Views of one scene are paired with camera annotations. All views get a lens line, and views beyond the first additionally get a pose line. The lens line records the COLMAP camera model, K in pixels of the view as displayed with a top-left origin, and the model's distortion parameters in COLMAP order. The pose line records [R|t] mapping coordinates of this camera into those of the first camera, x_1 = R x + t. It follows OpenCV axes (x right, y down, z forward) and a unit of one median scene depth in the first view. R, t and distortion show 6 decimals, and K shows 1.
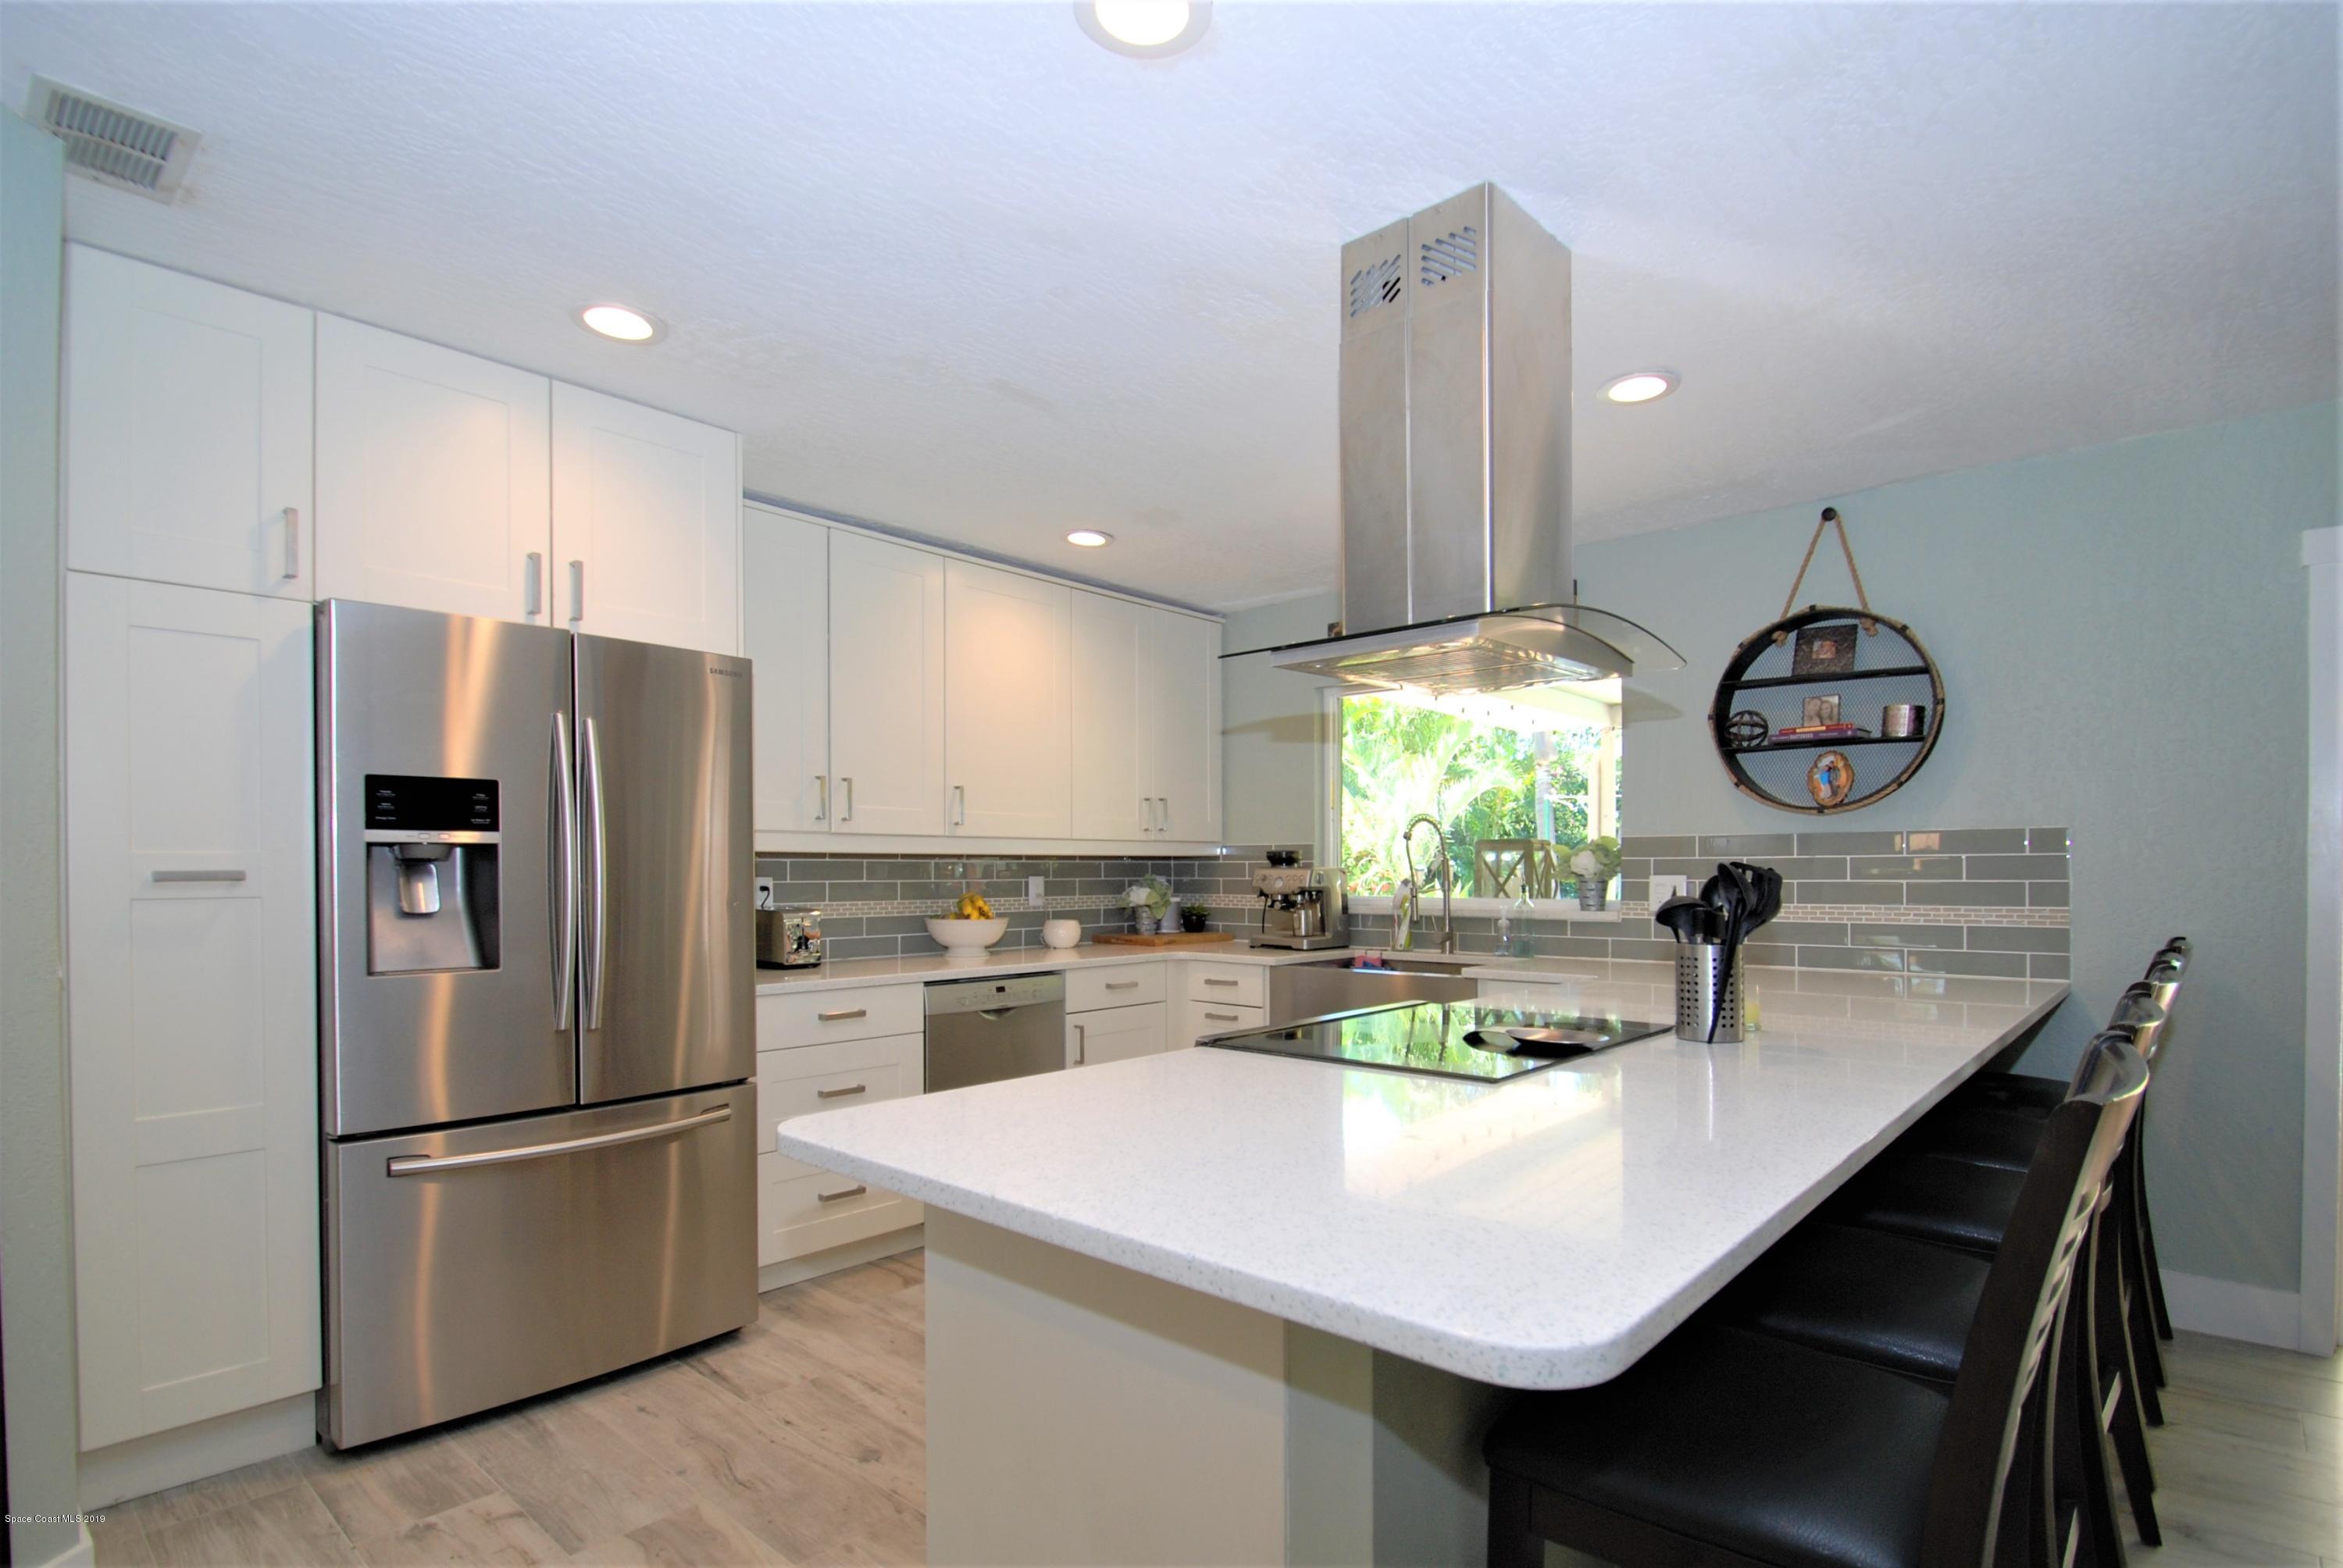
lens RADIAL K [[1162.2, 0, 1166.9], [0, 1162.2, 873.1], [0, 0, 1]] dist [-0.000198, -0.000033]
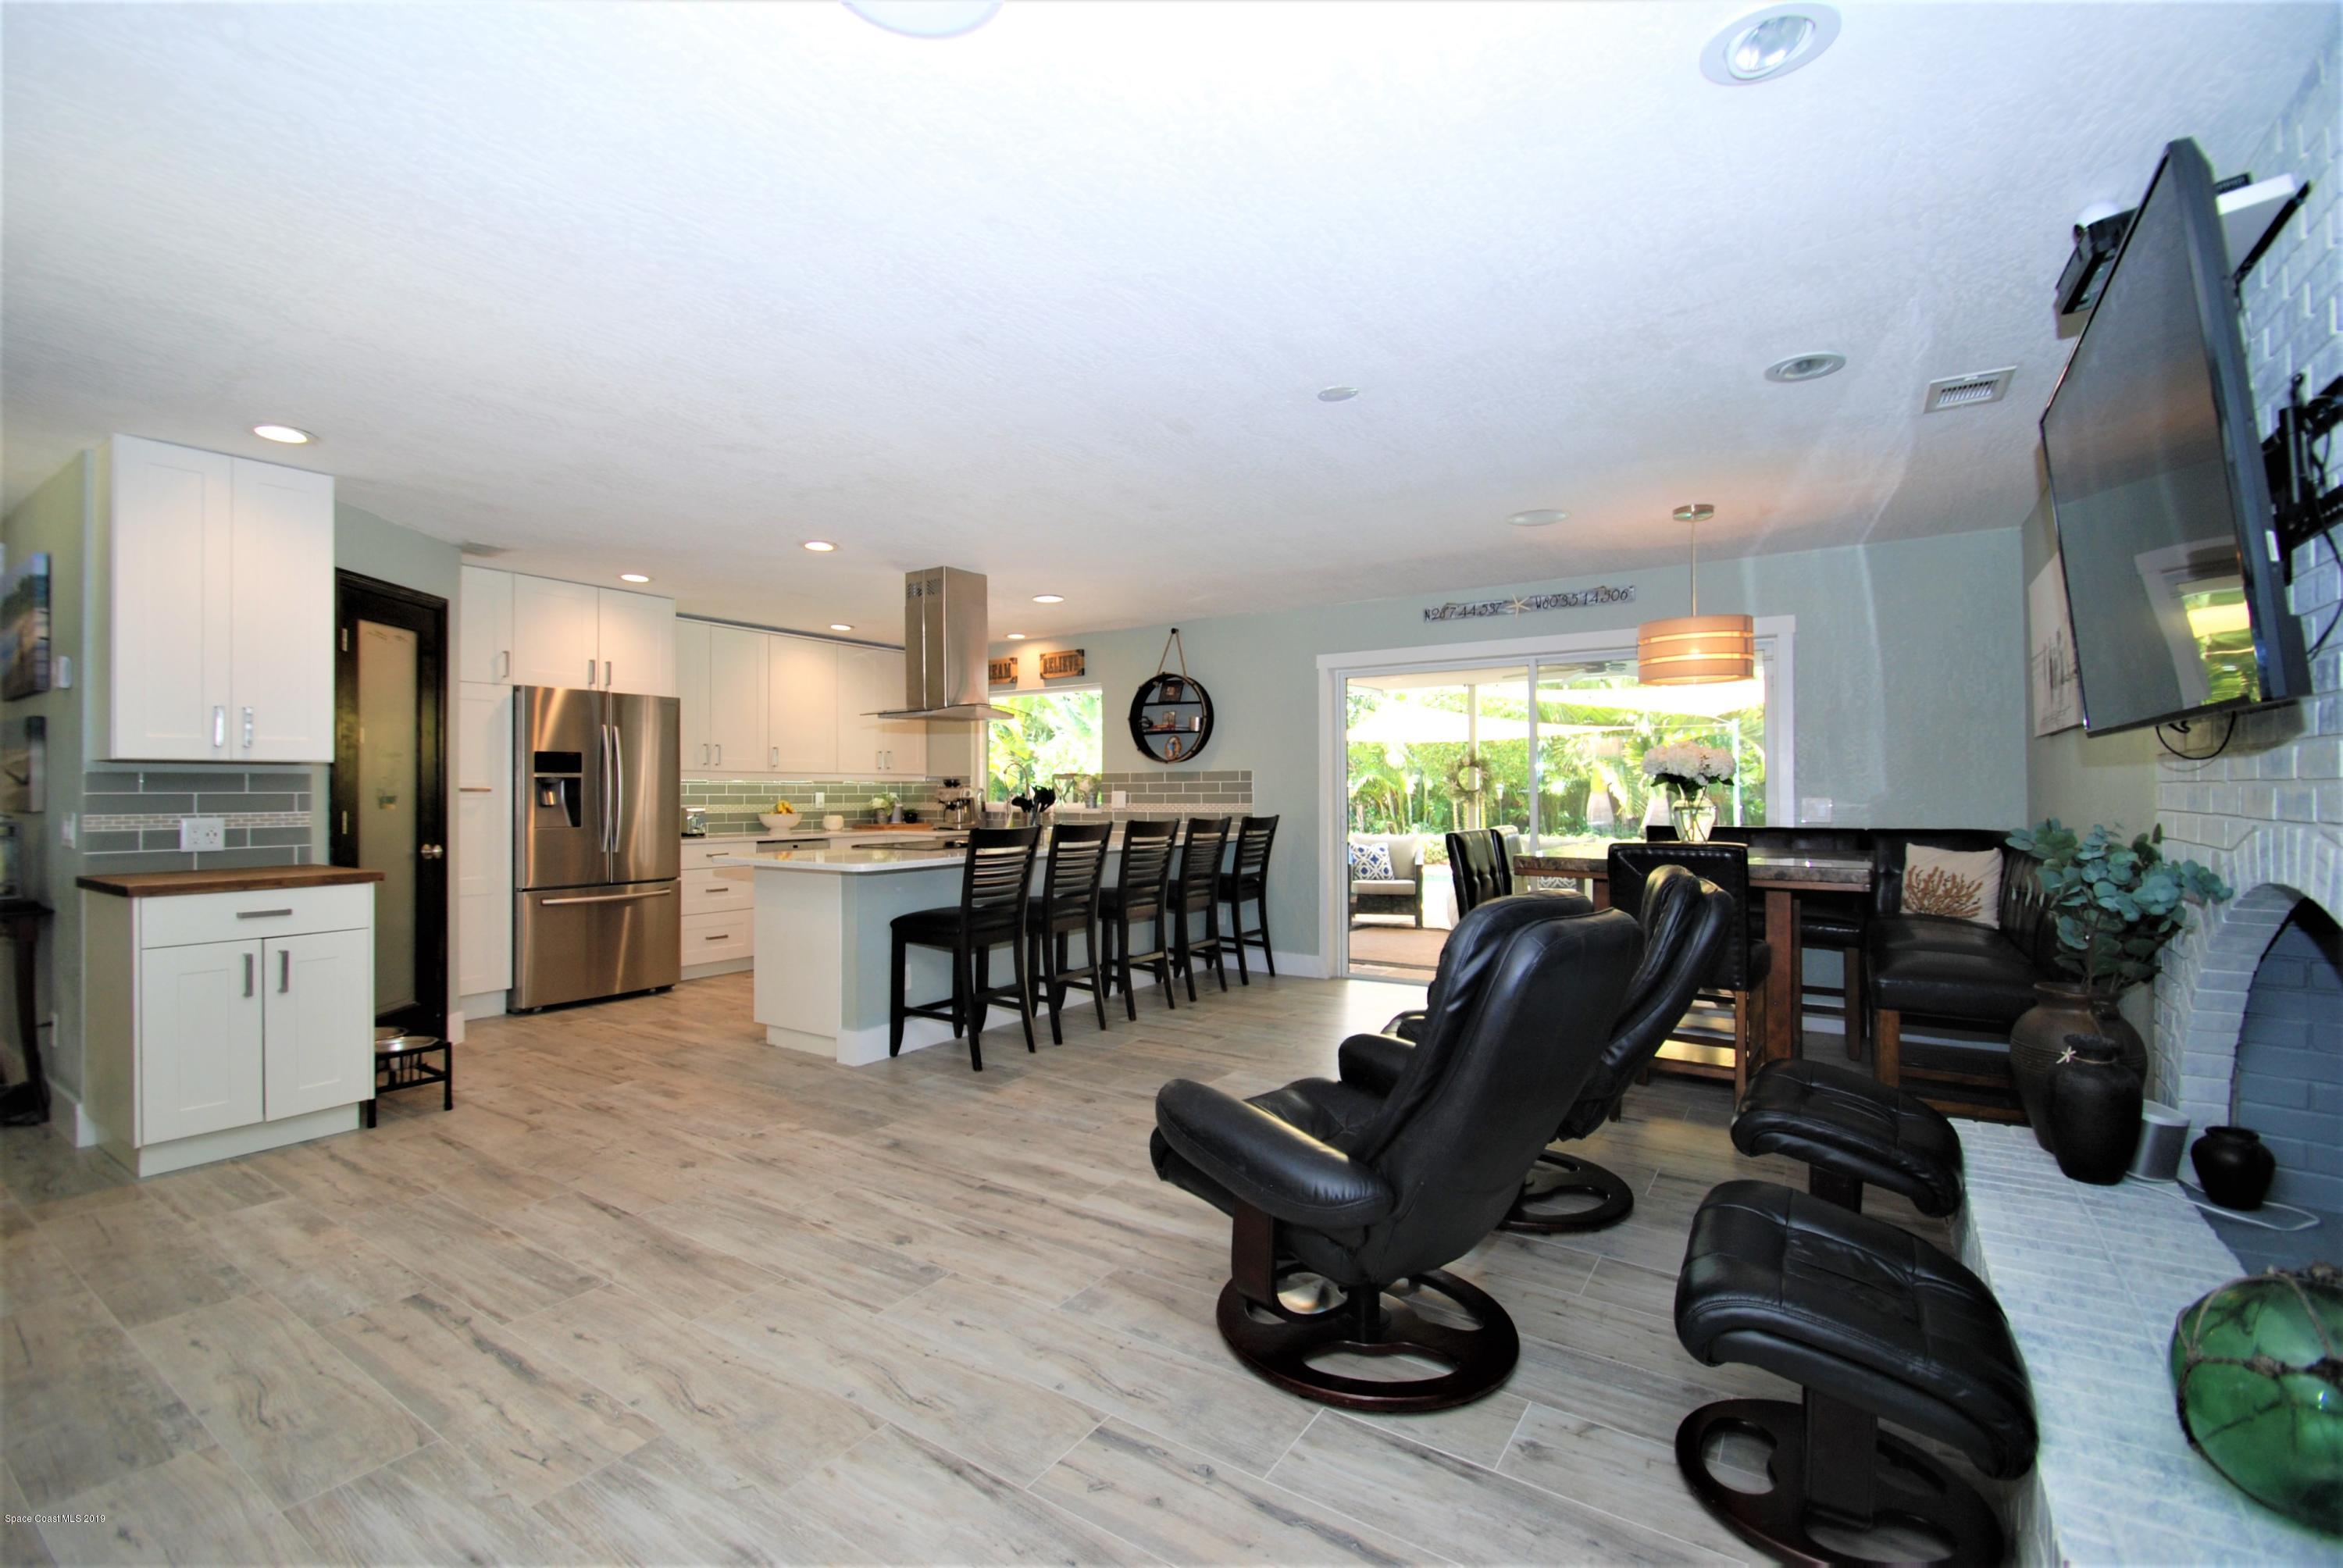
lens RADIAL K [[1040.4, 0, 1128.3], [0, 1040.4, 776.4], [0, 0, 1]] dist [0.014247, -0.010813]
pose [[0.992427, 0.001637, 0.122827, 0.222668], [0.000559, 0.999841, -0.017840, 0.008998], [-0.122837, 0.017774, 0.992268, -0.935287]]
